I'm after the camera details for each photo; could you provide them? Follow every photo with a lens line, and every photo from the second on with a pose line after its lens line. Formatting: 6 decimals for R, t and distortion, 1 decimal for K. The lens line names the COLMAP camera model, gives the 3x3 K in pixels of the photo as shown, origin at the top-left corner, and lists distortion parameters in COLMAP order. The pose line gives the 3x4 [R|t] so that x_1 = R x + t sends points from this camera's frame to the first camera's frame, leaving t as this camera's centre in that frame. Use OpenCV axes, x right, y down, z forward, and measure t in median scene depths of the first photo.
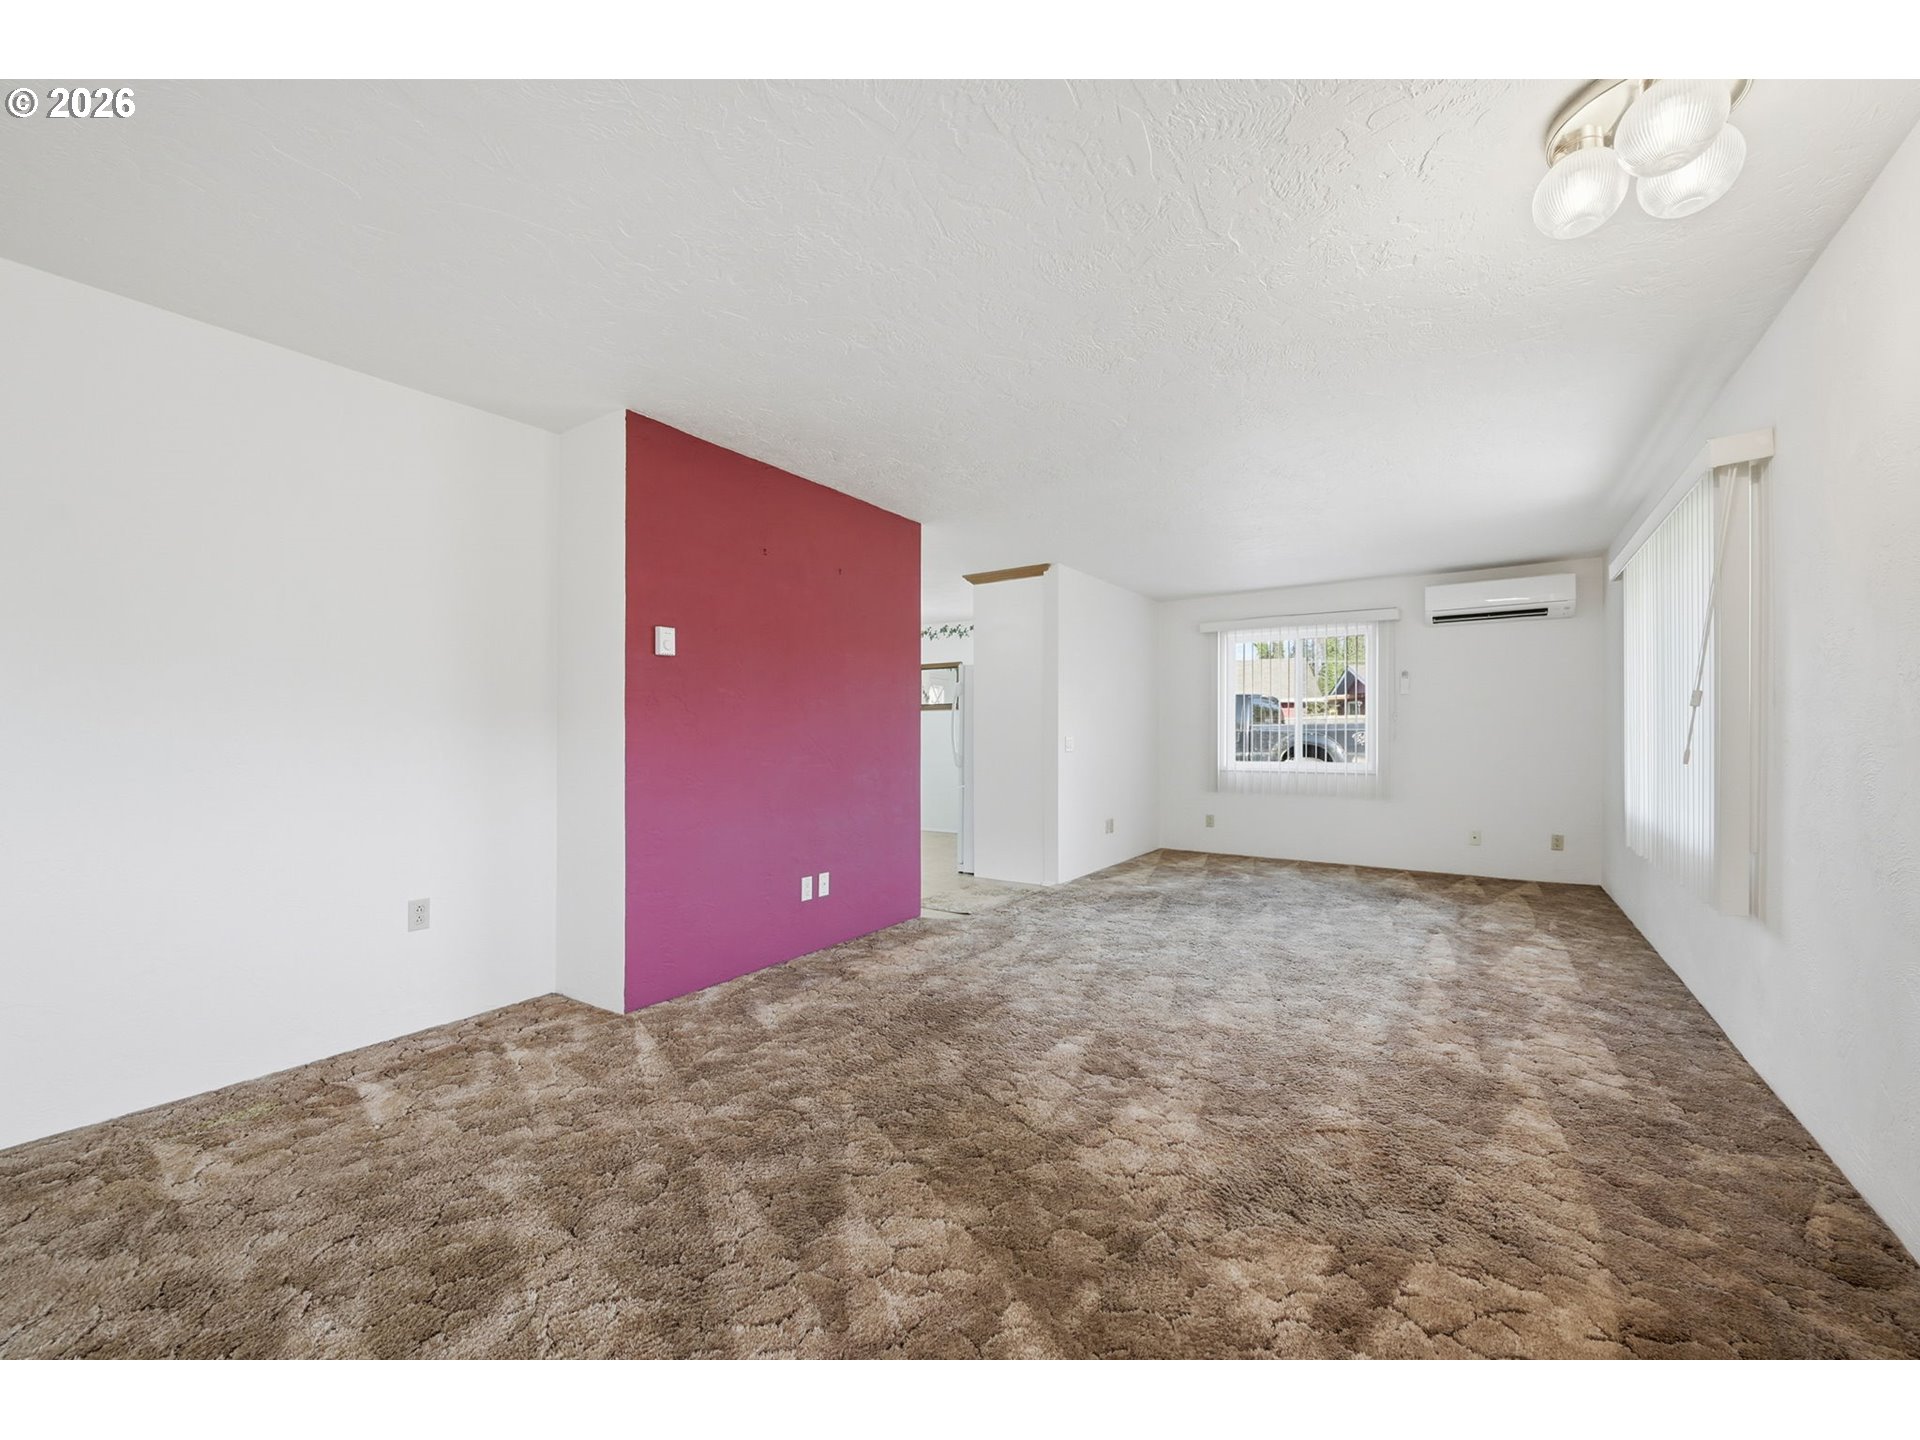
lens RADIAL K [[779.4, 0, 955.6], [0, 779.4, 730.1], [0, 0, 1]] dist [-0.000871, -0.000254]
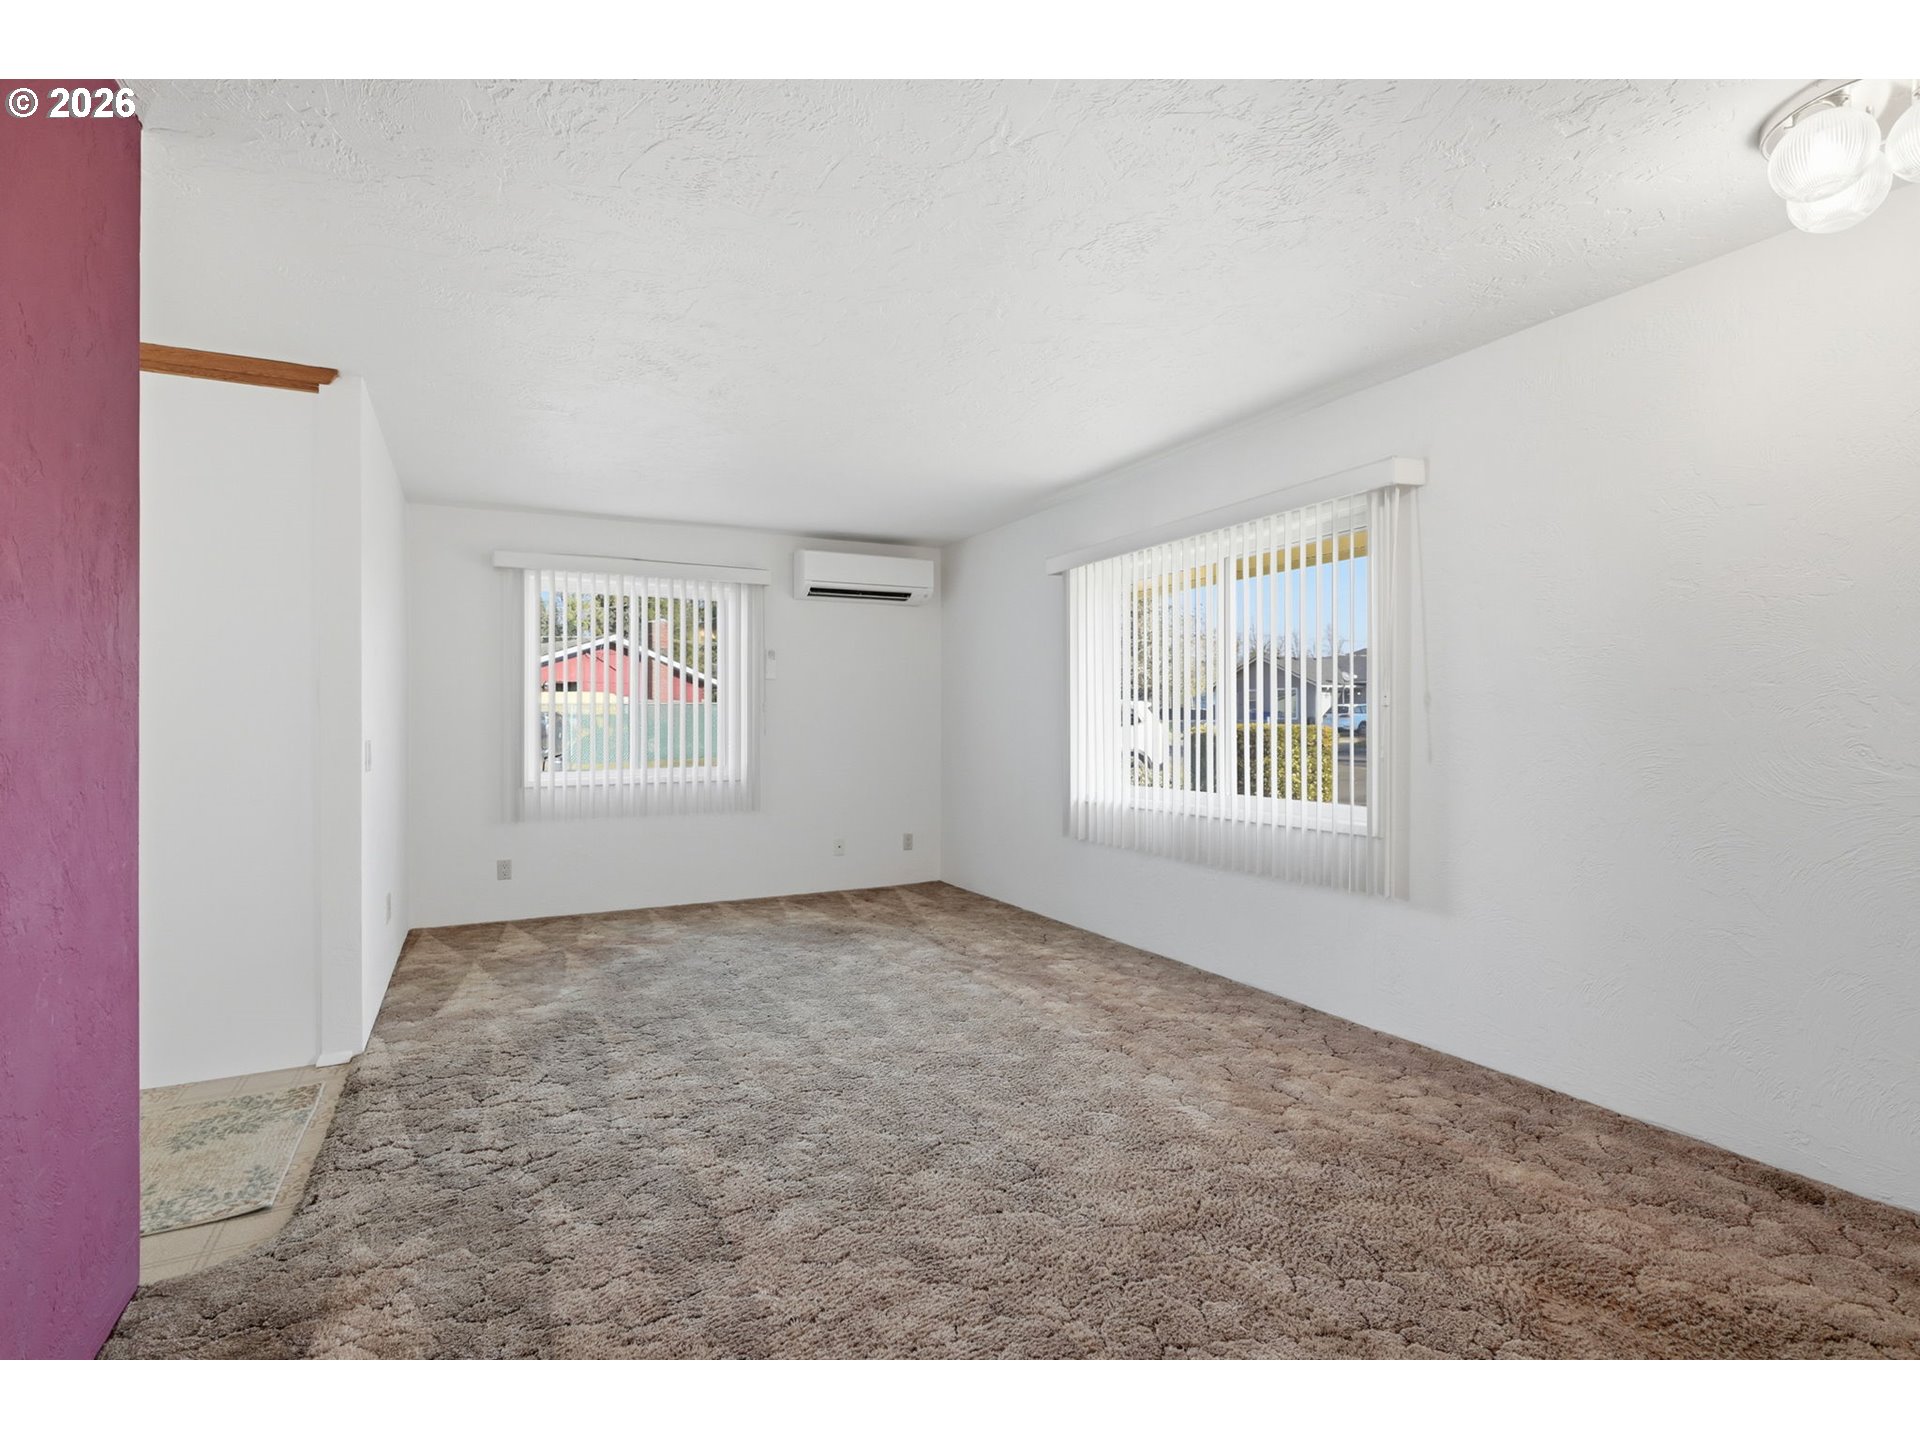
lens RADIAL K [[929.3, 0, 957.2], [0, 929.3, 715.9], [0, 0, 1]] dist [0.001488, 0.000094]
pose [[0.474113, 0.003027, 0.880459, -0.186224], [-0.001245, 0.999995, -0.002767, -0.005646], [-0.880463, 0.000215, 0.474114, 0.392713]]
